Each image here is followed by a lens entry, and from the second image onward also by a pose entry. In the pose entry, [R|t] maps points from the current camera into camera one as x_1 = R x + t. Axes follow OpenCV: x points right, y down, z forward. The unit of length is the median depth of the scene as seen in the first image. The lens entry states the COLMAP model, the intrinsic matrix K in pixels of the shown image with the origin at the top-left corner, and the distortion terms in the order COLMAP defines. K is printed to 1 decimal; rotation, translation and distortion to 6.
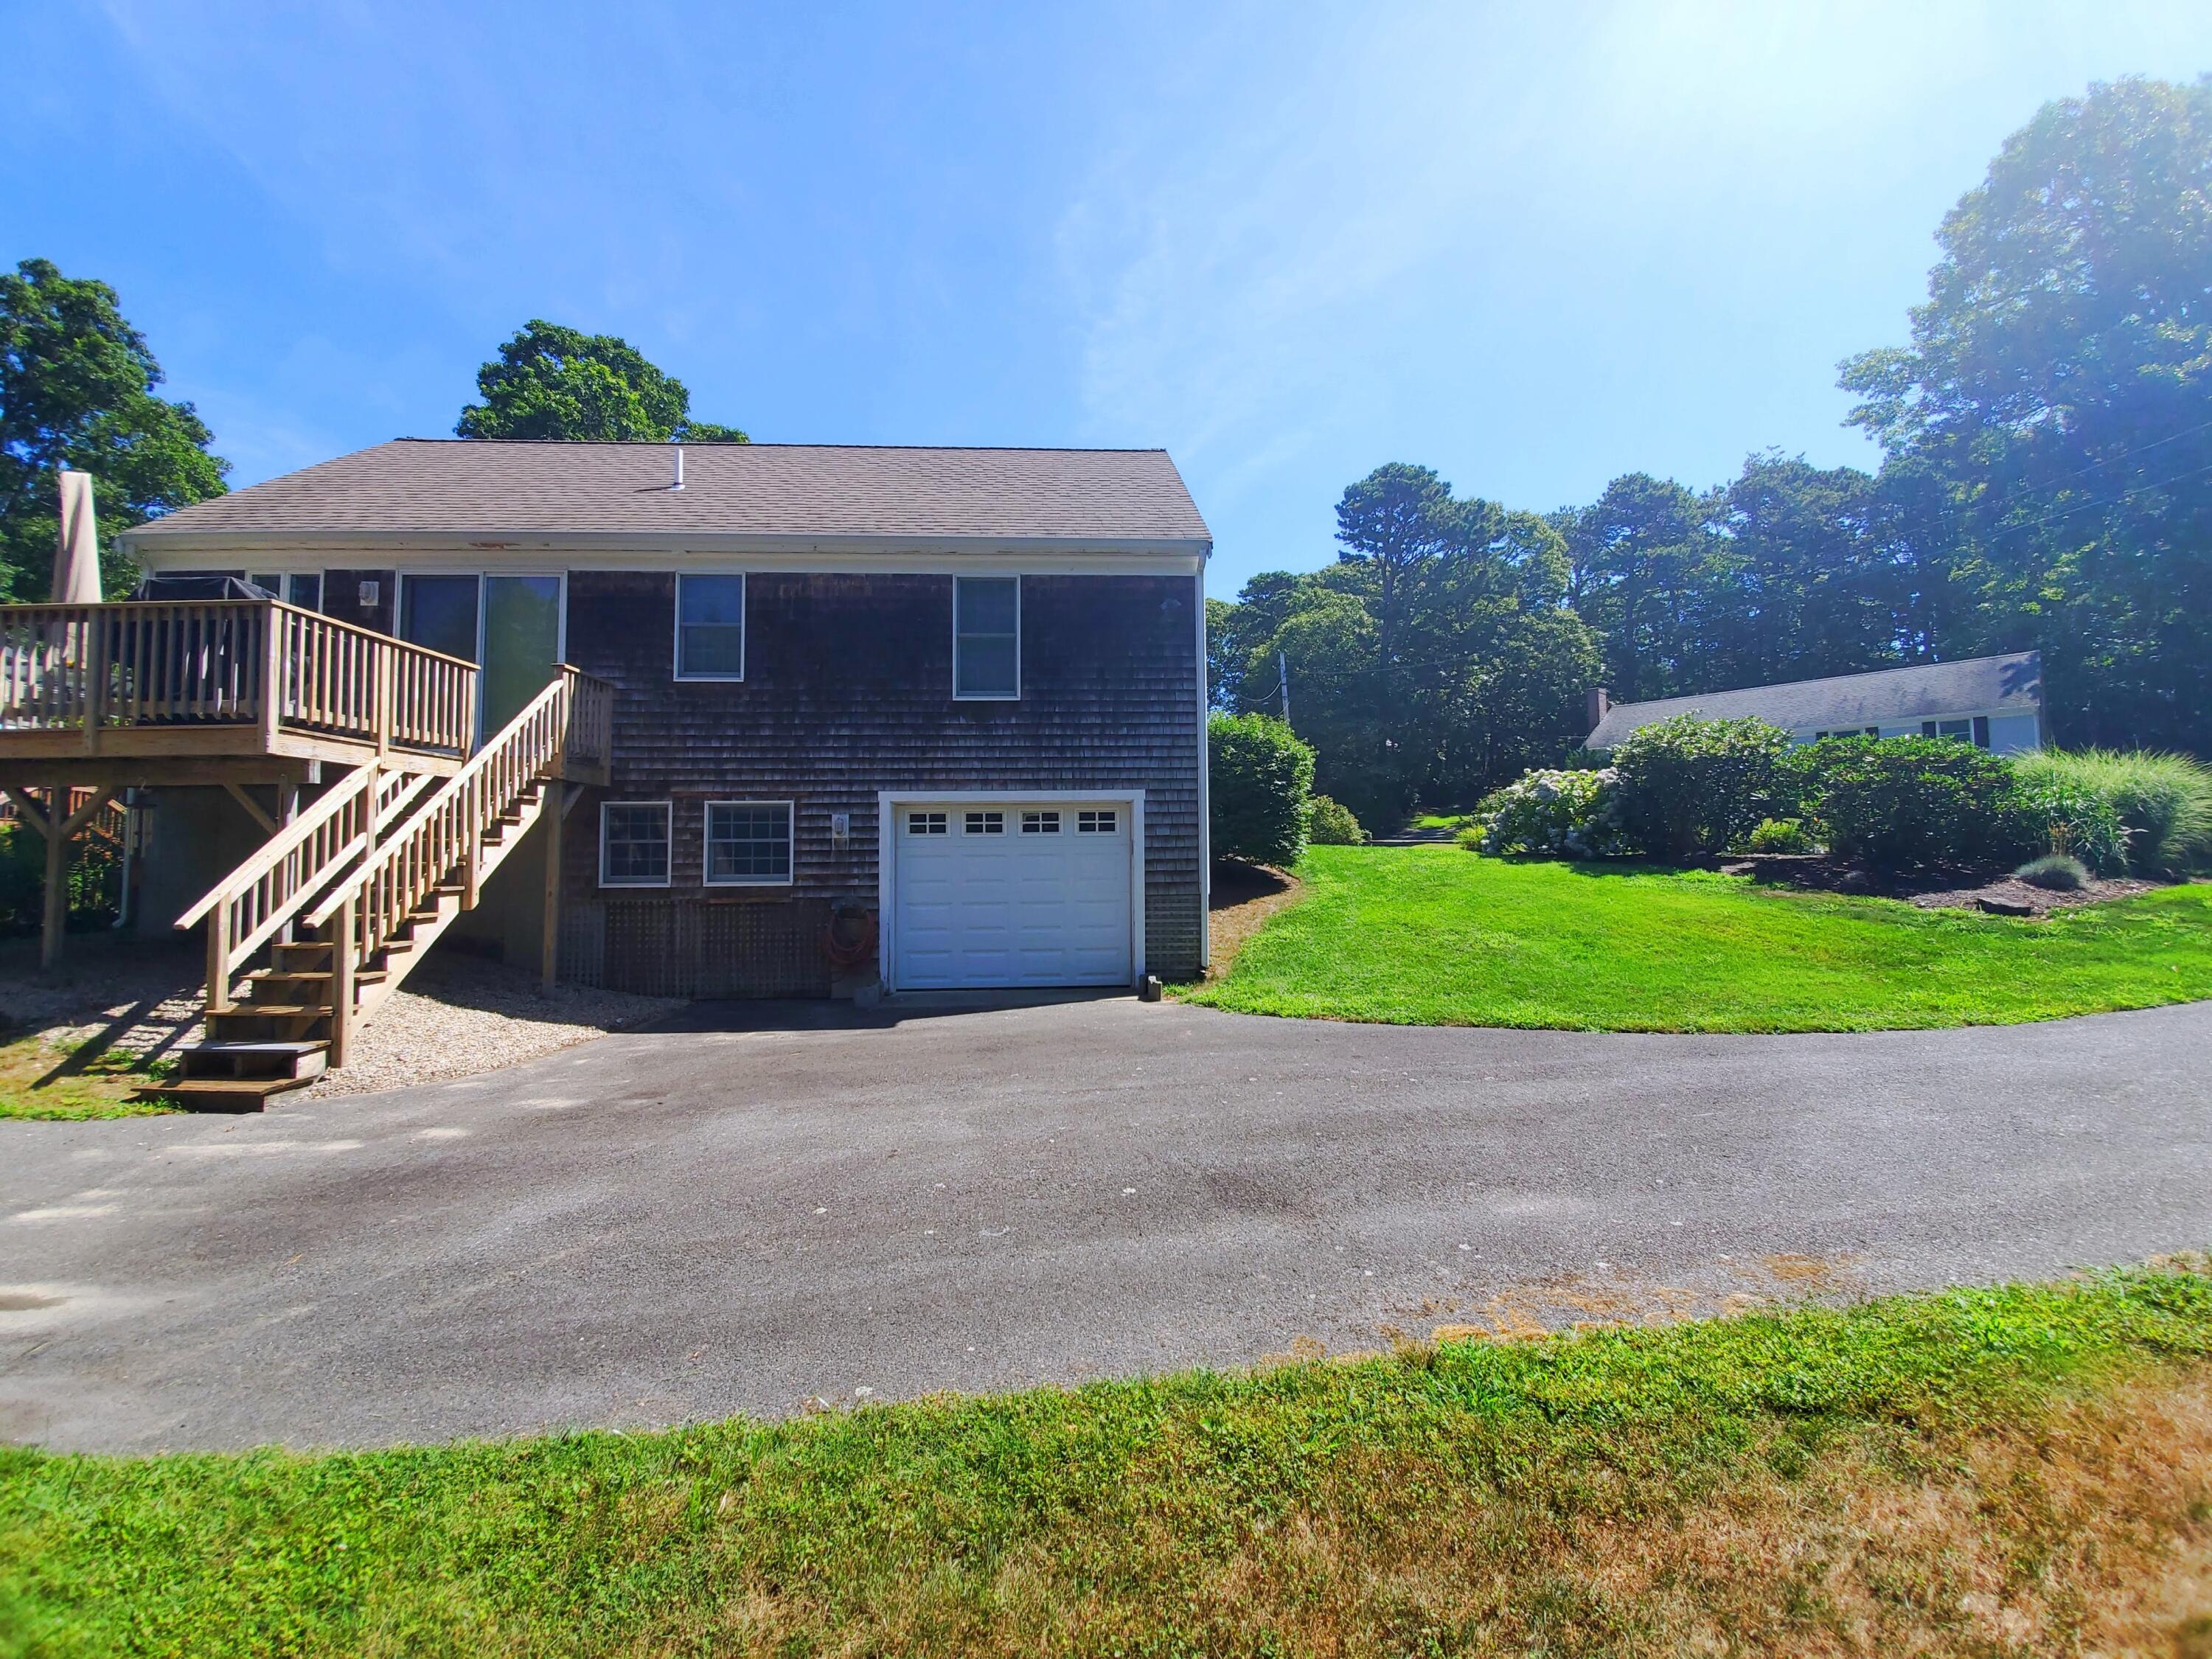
lens RADIAL K [[873.5, 0, 1103.4], [0, 873.5, 816.4], [0, 0, 1]] dist [0.005475, -0.013287]
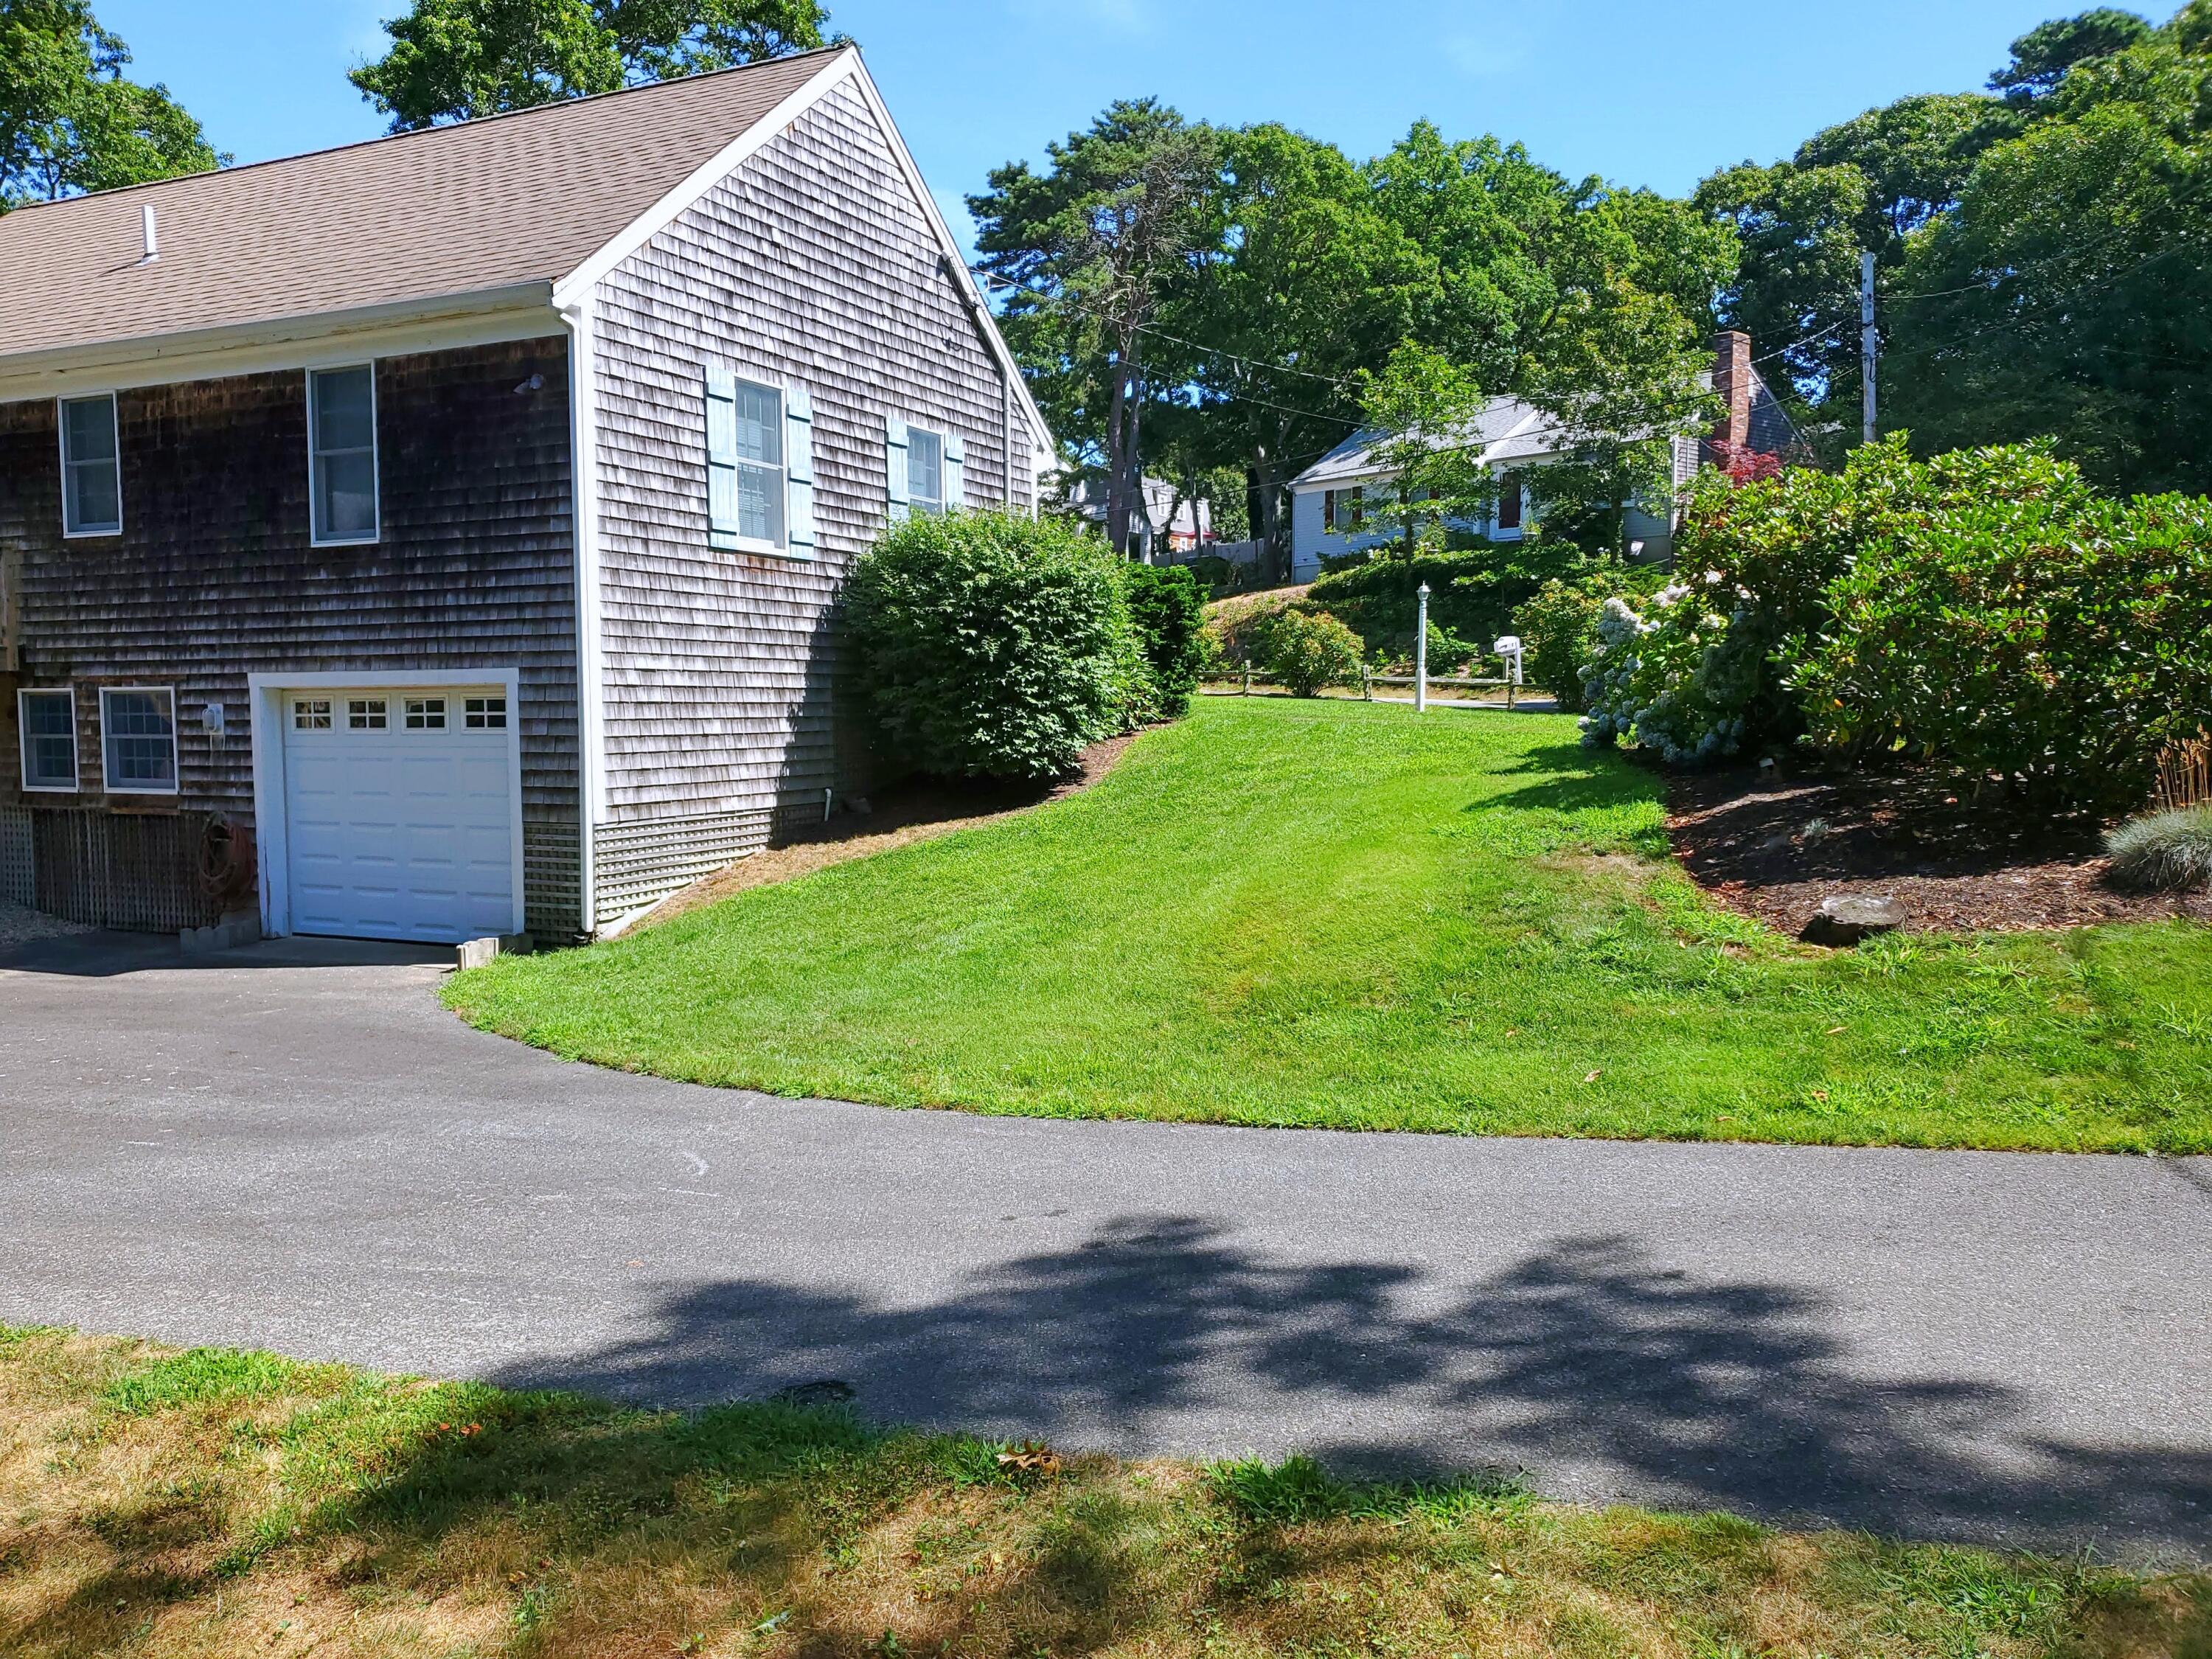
lens RADIAL K [[1758.7, 0, 1104.1], [0, 1758.7, 840.7], [0, 0, 1]] dist [0.027824, -0.003248]
pose [[0.874329, 0.040620, -0.483630, 1.133217], [0.024871, 0.991432, 0.128233, -0.063091], [0.484695, -0.124146, 0.865828, 0.010933]]
